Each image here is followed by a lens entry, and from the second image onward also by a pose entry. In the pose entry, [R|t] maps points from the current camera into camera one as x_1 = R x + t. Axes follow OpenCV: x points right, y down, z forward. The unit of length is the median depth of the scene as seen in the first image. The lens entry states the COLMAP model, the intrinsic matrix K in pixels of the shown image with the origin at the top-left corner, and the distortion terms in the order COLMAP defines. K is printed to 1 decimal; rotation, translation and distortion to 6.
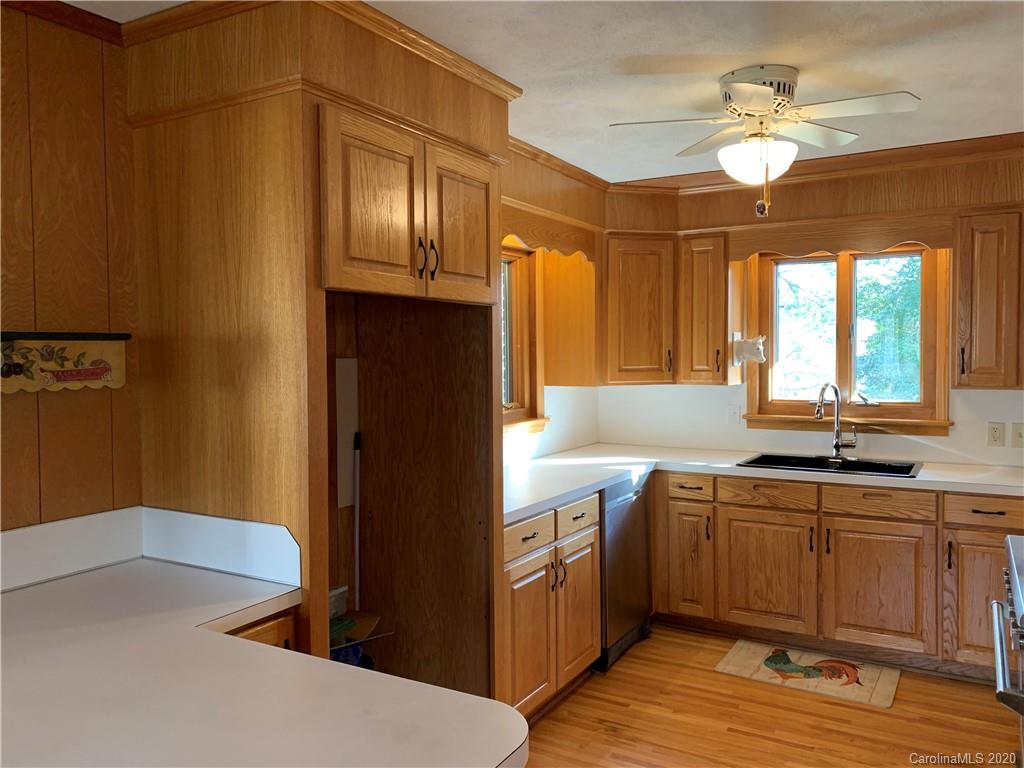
lens RADIAL K [[802.8, 0, 512.0], [0, 802.8, 384.0], [0, 0, 1]] dist [0.004785, 0.001688]
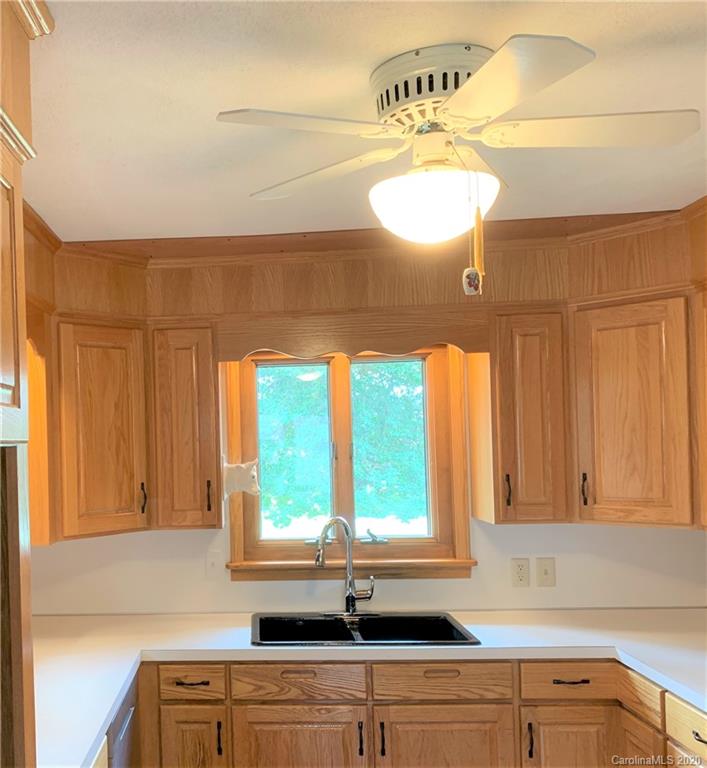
lens RADIAL K [[1029.5, 0, 353.4], [0, 1029.5, 463.4], [0, 0, 1]] dist [-0.013155, -0.051045]
pose [[0.899732, -0.016662, 0.436125, -0.038679], [0.037954, 0.998472, -0.040154, -0.020496], [-0.434790, 0.052680, 0.898990, 0.131983]]
